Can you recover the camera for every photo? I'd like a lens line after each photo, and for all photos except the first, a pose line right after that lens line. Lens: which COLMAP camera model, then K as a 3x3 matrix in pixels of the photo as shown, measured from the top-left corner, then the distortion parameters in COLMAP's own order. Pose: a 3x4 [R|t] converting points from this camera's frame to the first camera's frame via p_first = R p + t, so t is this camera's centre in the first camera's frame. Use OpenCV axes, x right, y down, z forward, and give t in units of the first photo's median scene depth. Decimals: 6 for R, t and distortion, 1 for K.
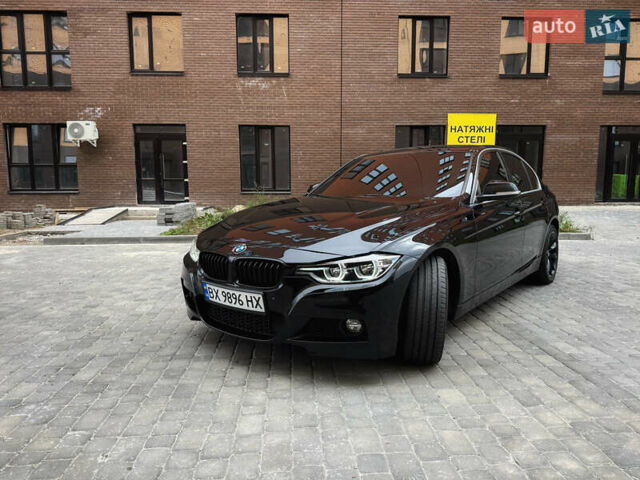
lens RADIAL K [[452.0, 0, 322.8], [0, 452.0, 239.8], [0, 0, 1]] dist [0.028571, -0.036398]
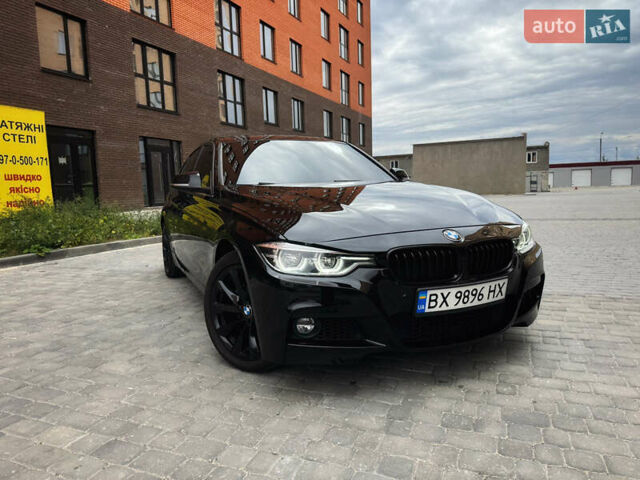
lens RADIAL K [[452.0, 0, 318.3], [0, 452.0, 238.9], [0, 0, 1]] dist [0.028571, -0.036398]
pose [[0.446898, -0.106606, 0.888210, -0.983974], [0.133397, 0.989715, 0.051671, -0.046515], [-0.884583, 0.095392, 0.456523, 0.827494]]
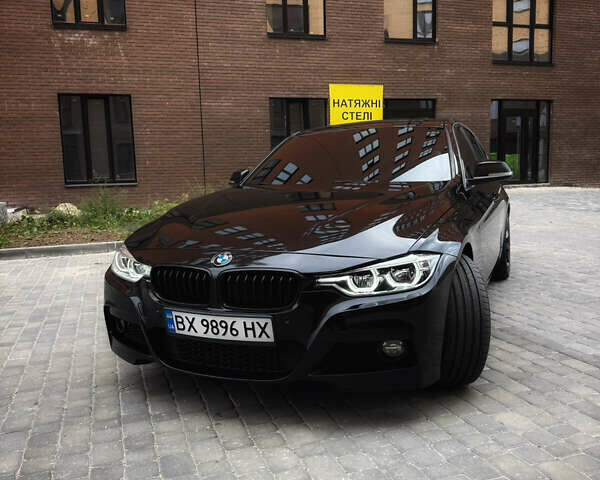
lens RADIAL K [[567.1, 0, 300.7], [0, 567.1, 238.7], [0, 0, 1]] dist [0.017476, 0.000000]
pose [[0.965263, -0.054305, 0.255573, -0.287454], [0.055411, 0.998459, 0.002878, -0.008184], [-0.255336, 0.011383, 0.966785, 0.083007]]
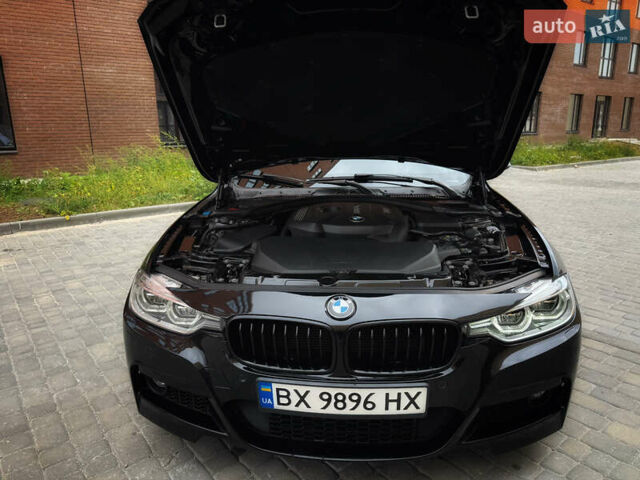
lens RADIAL K [[452.0, 0, 314.8], [0, 452.0, 244.0], [0, 0, 1]] dist [0.028571, -0.036398]
pose [[0.830332, -0.145578, 0.537919, -0.478329], [0.078879, 0.986260, 0.145155, -0.133502], [-0.551659, -0.078096, 0.830406, 0.562373]]
